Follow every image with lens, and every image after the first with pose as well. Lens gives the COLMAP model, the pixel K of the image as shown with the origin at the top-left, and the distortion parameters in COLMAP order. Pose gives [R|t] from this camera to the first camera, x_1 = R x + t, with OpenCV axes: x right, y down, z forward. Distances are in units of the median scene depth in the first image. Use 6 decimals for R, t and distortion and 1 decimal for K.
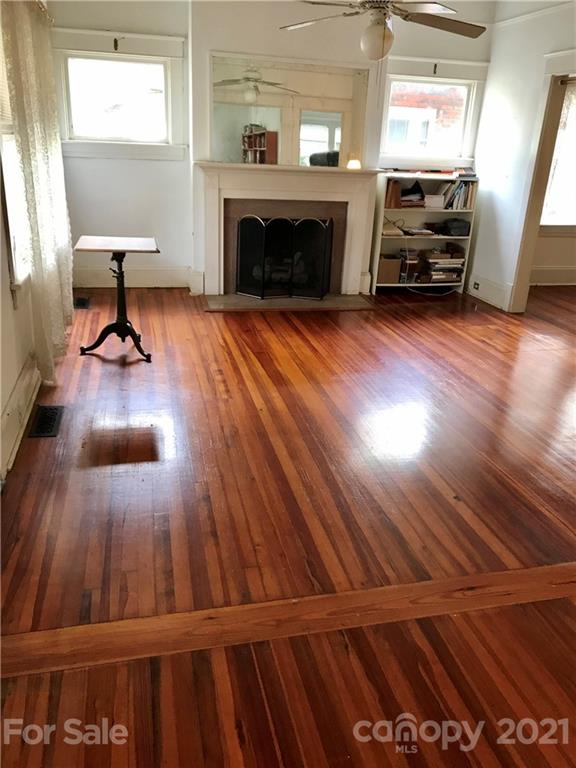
lens RADIAL K [[641.2, 0, 280.9], [0, 641.2, 390.9], [0, 0, 1]] dist [0.049277, -0.071943]
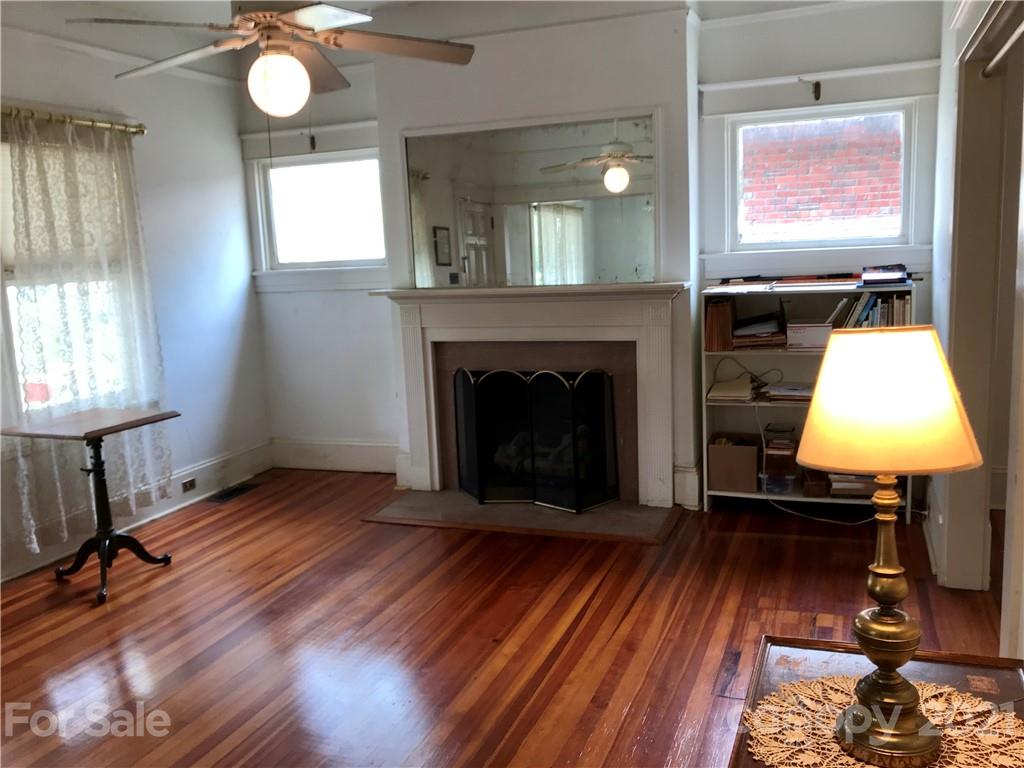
lens RADIAL K [[882.8, 0, 509.9], [0, 882.8, 390.3], [0, 0, 1]] dist [0.016378, -0.020045]
pose [[0.826669, 0.009799, -0.562604, 0.457998], [-0.125065, 0.978038, -0.166732, -0.117726], [0.548614, 0.208194, 0.809739, 0.353314]]
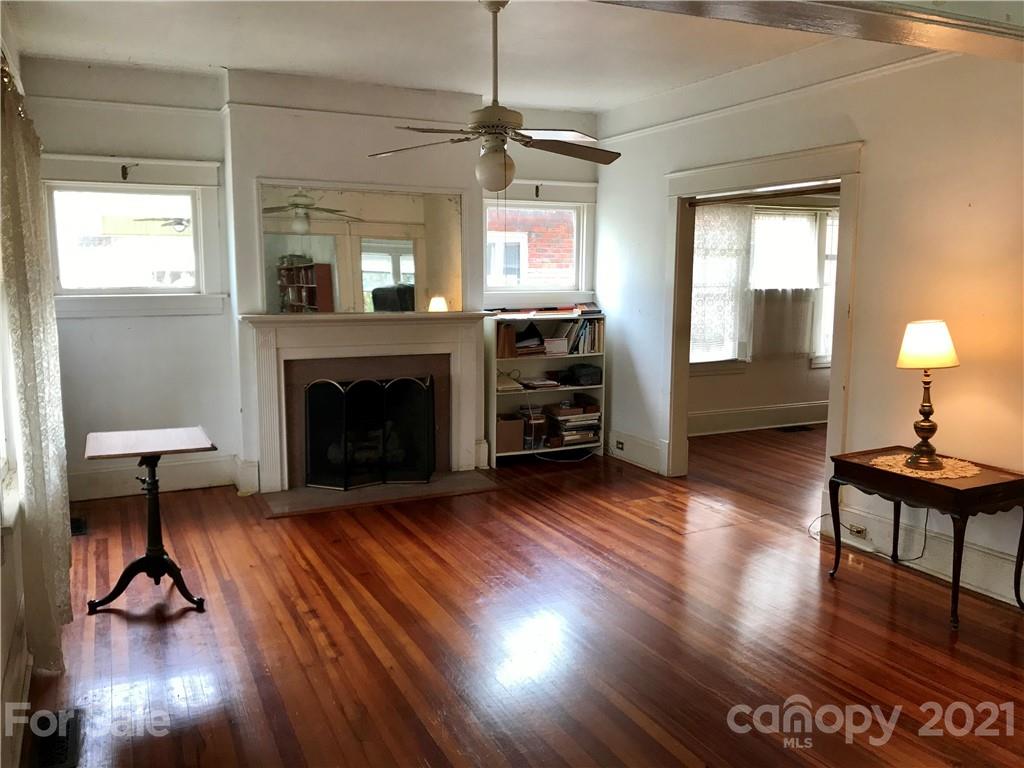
lens RADIAL K [[854.9, 0, 514.3], [0, 854.9, 388.2], [0, 0, 1]] dist [0.049277, -0.071943]
pose [[0.971513, -0.072806, 0.225526, -0.056212], [0.120763, 0.970905, -0.206784, -0.034463], [-0.203909, 0.228129, 0.952039, 0.025499]]
